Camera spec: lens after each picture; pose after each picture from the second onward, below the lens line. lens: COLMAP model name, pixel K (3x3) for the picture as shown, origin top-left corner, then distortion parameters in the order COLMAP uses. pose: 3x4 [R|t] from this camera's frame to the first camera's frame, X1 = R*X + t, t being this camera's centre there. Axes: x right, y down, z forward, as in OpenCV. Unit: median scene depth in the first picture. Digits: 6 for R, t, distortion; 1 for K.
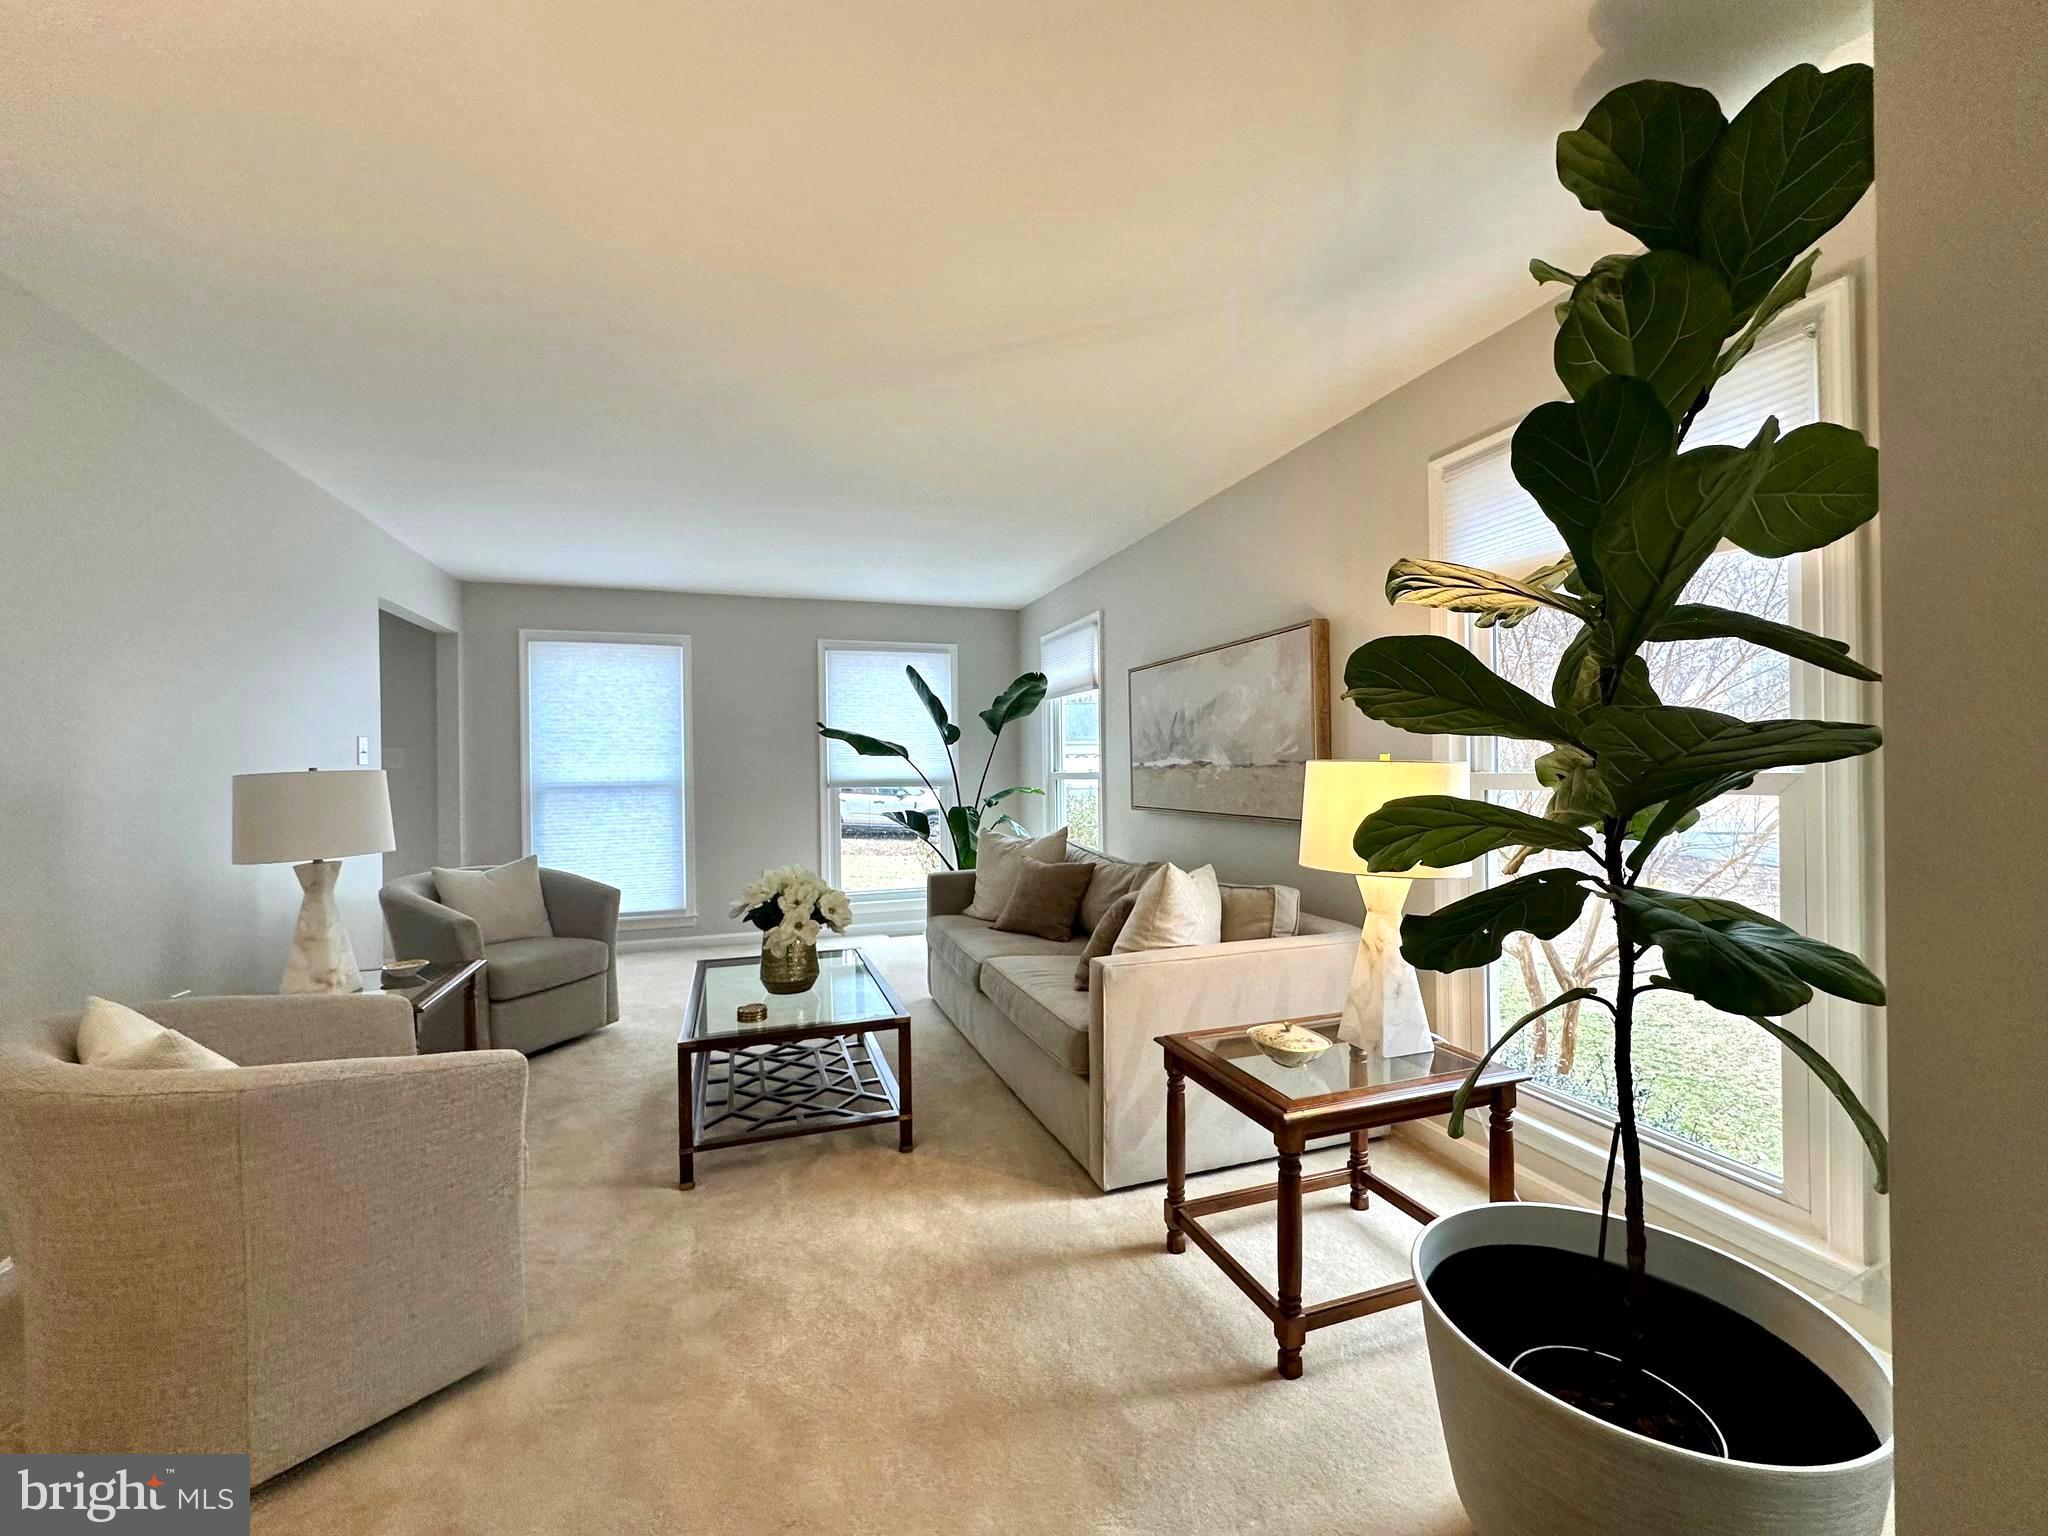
lens RADIAL K [[813.1, 0, 1019.1], [0, 813.1, 768.4], [0, 0, 1]] dist [-0.004420, 0.000155]
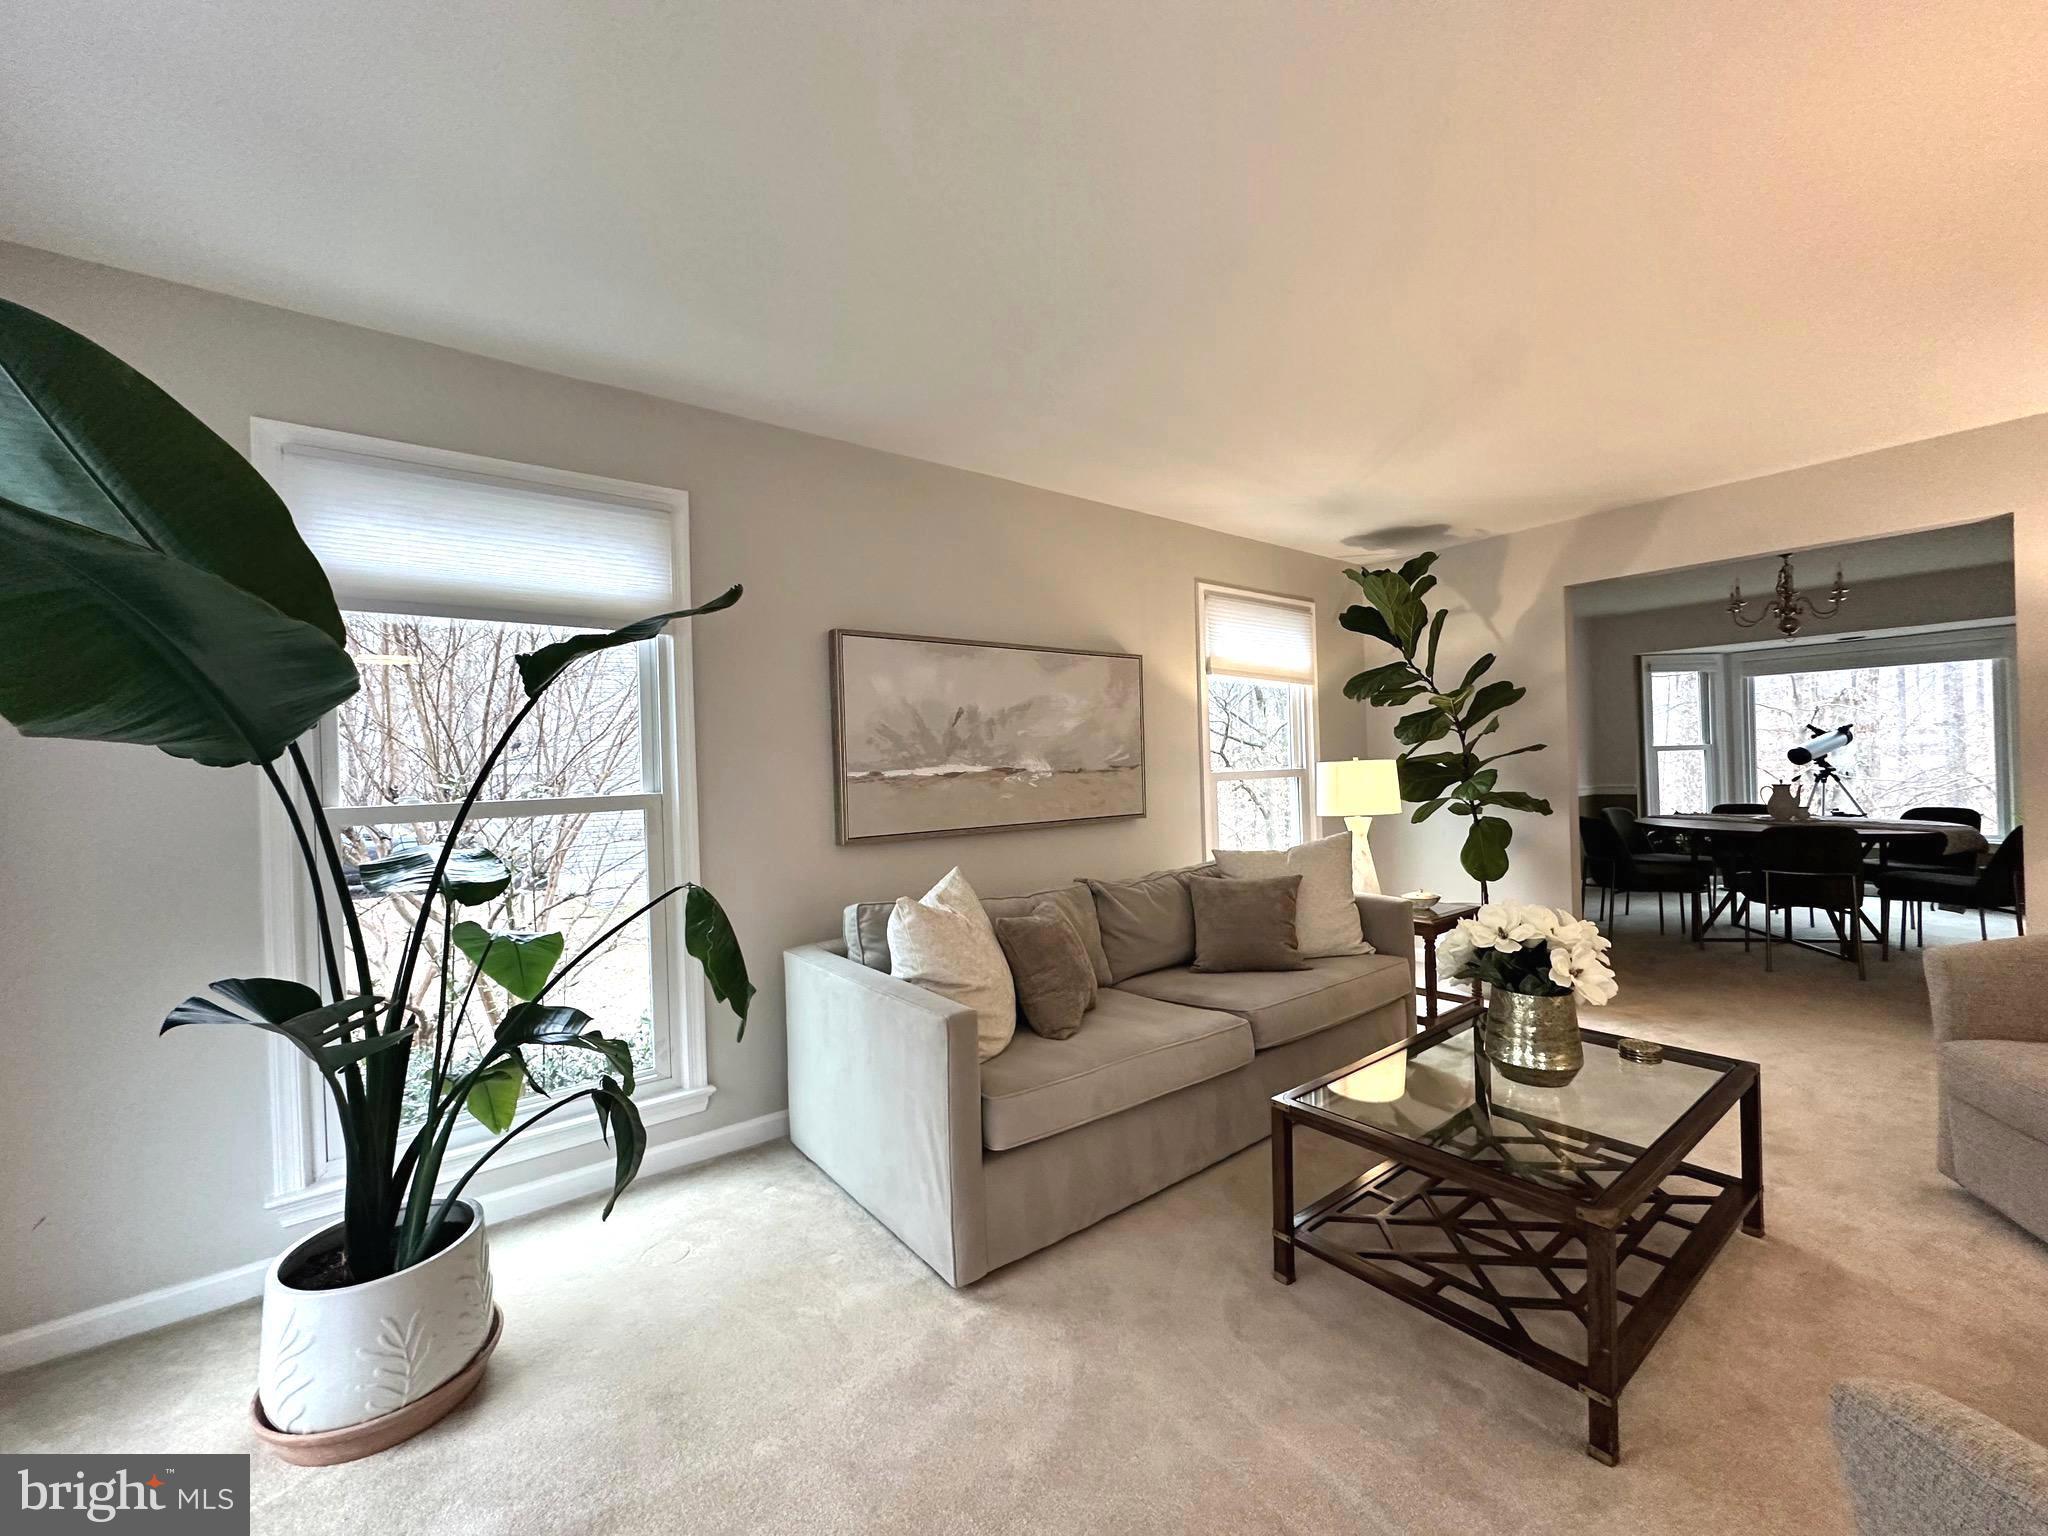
lens RADIAL K [[813.1, 0, 1018.2], [0, 813.1, 767.3], [0, 0, 1]] dist [-0.004420, 0.000155]
pose [[-0.318161, 0.019836, 0.947829, -0.646524], [0.030355, 0.999482, -0.010727, 0.000598], [-0.947551, 0.025358, -0.318598, 1.309960]]
